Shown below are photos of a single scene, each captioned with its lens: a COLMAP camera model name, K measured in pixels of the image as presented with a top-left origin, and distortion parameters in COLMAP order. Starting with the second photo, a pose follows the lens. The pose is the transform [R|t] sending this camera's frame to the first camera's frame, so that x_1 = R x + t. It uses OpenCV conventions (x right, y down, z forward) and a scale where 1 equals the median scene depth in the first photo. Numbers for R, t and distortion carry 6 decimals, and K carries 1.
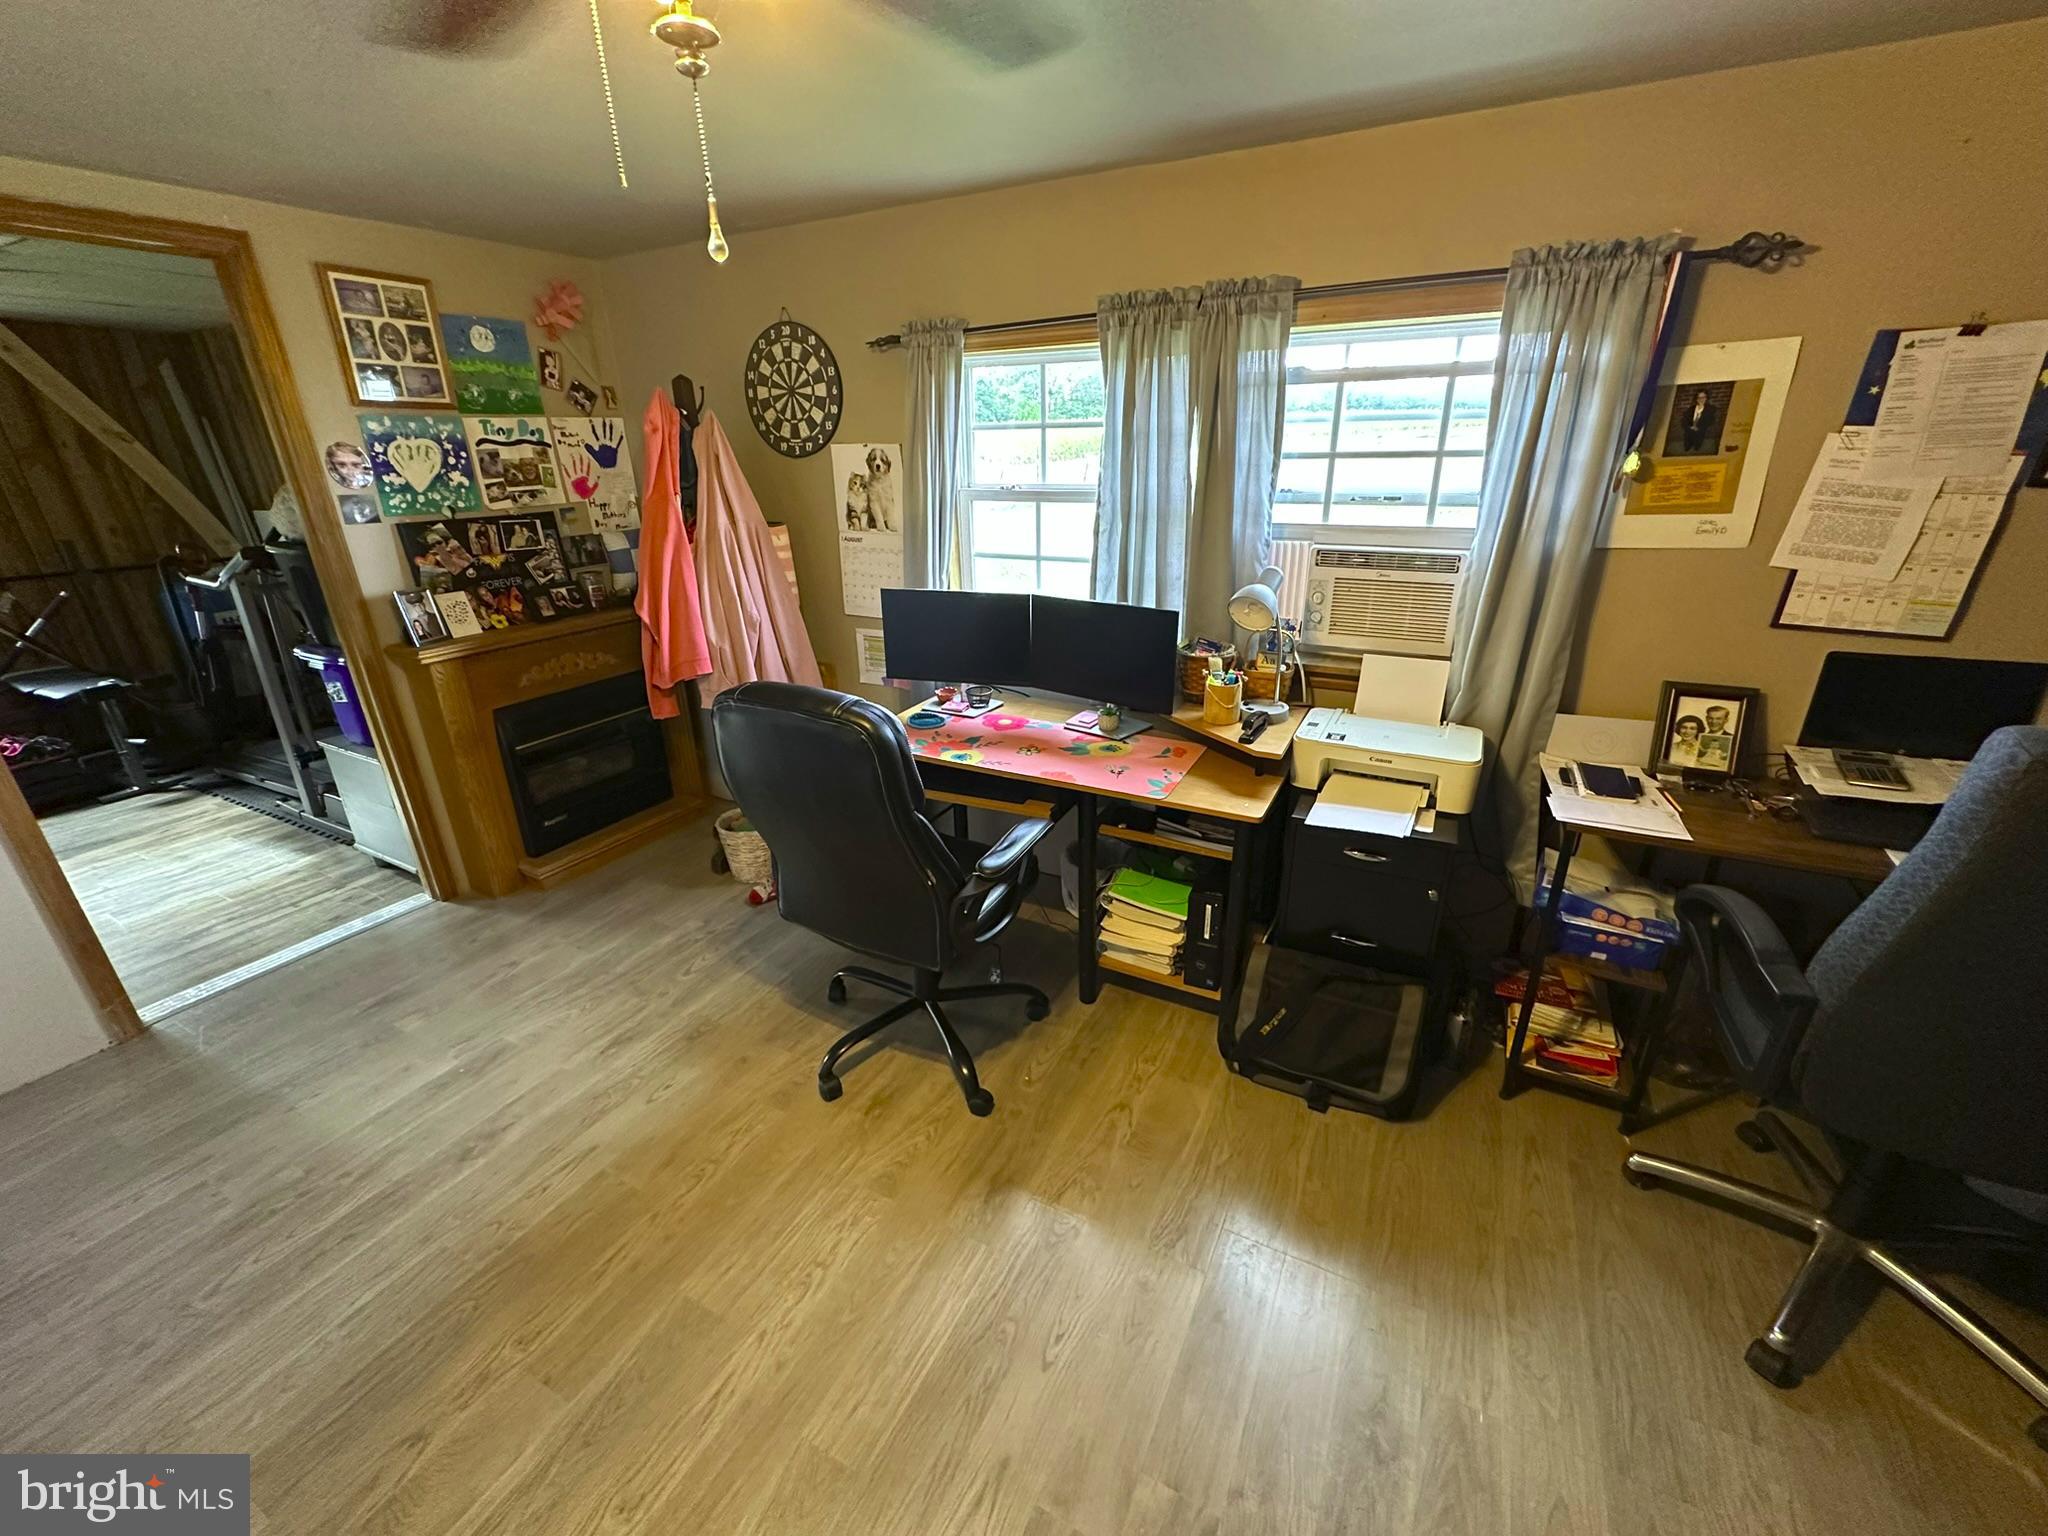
lens RADIAL K [[819.9, 0, 1025.0], [0, 819.9, 765.6], [0, 0, 1]] dist [-0.000970, -0.000944]
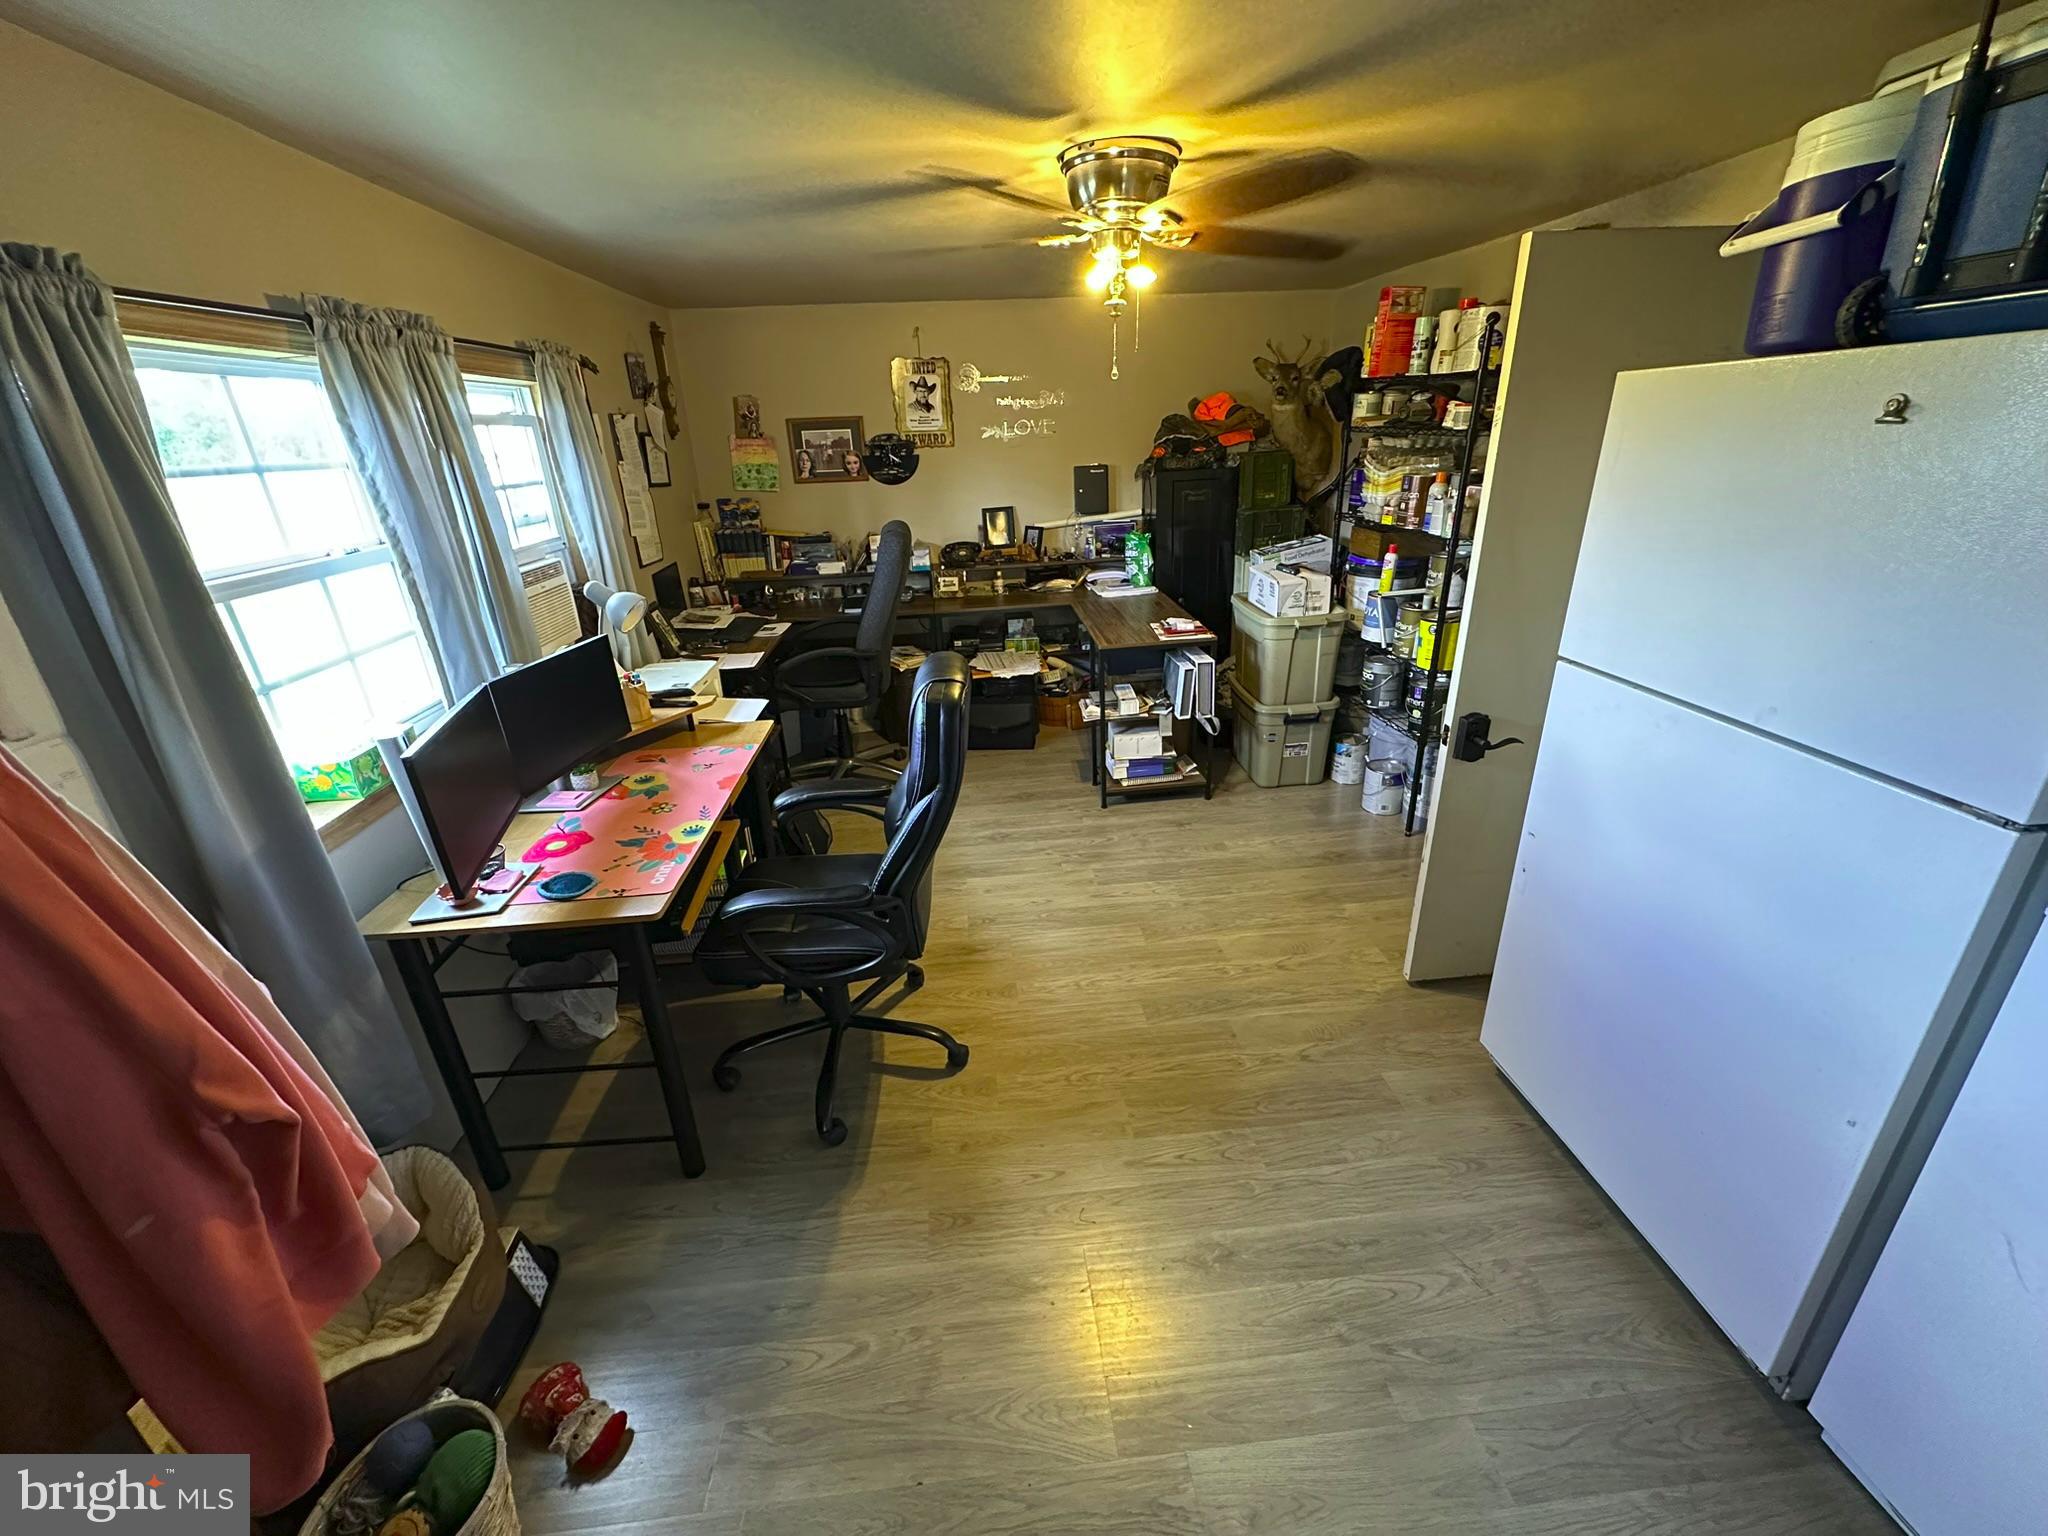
lens RADIAL K [[819.9, 0, 1023.0], [0, 819.9, 772.2], [0, 0, 1]] dist [-0.000970, -0.000944]
pose [[-0.533935, -0.292309, 0.793390, -0.951511], [0.359536, 0.770790, 0.525943, -0.396659], [-0.765275, 0.566072, -0.306456, 0.975259]]
